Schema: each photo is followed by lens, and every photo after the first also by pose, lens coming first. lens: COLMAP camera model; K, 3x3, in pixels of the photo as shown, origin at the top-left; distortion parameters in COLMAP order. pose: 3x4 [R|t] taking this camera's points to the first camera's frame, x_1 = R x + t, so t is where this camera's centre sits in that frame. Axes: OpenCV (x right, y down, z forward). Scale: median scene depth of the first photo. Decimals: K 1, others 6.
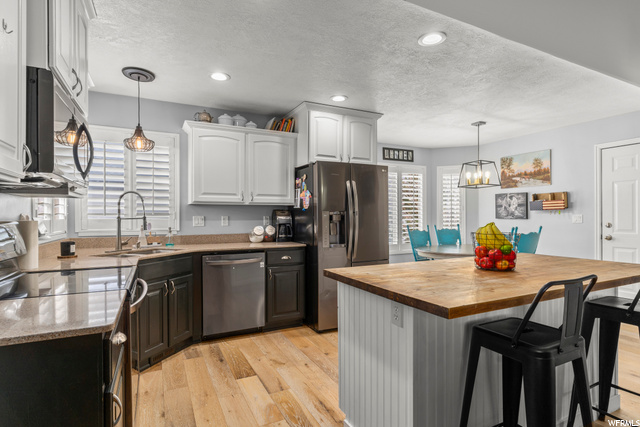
lens RADIAL K [[332.1, 0, 318.9], [0, 332.1, 216.2], [0, 0, 1]] dist [-0.000090, 0.000089]
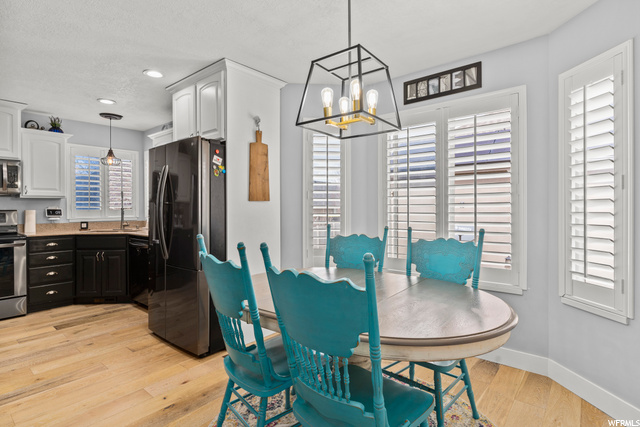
lens RADIAL K [[326.0, 0, 318.8], [0, 326.0, 210.8], [0, 0, 1]] dist [-0.003047, 0.000435]
pose [[0.400210, 0.009805, -0.916371, 0.956222], [0.001948, 0.999931, 0.011551, -0.002336], [0.916421, -0.006408, 0.400163, 0.983960]]
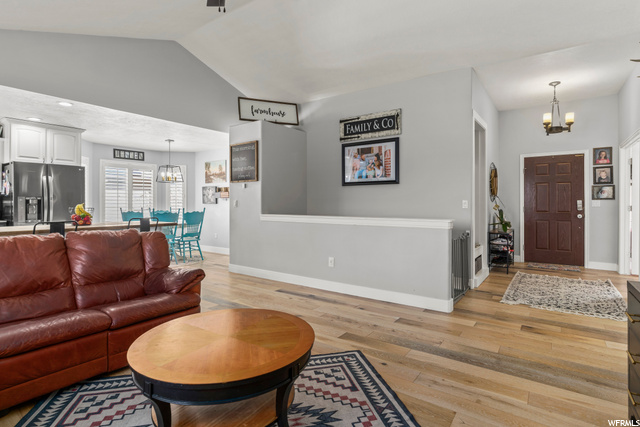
lens RADIAL K [[330.1, 0, 318.5], [0, 330.1, 202.6], [0, 0, 1]] dist [-0.005319, -0.000356]
pose [[0.883459, 0.003420, 0.468497, 0.450133], [-0.002516, 0.999994, -0.002556, 0.008029], [-0.468503, 0.001079, 0.883461, -0.779527]]
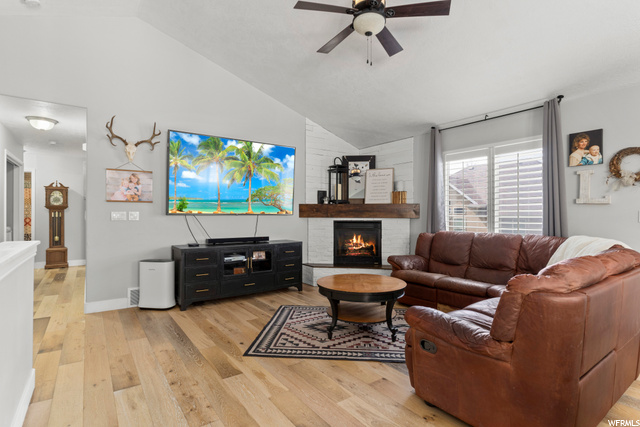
lens RADIAL K [[326.0, 0, 318.8], [0, 326.0, 210.8], [0, 0, 1]] dist [-0.003047, 0.000435]
pose [[-0.988194, -0.000502, -0.153206, 0.808894], [0.000646, 0.999972, -0.007443, 0.005673], [0.153205, -0.007454, -0.988166, 0.567749]]
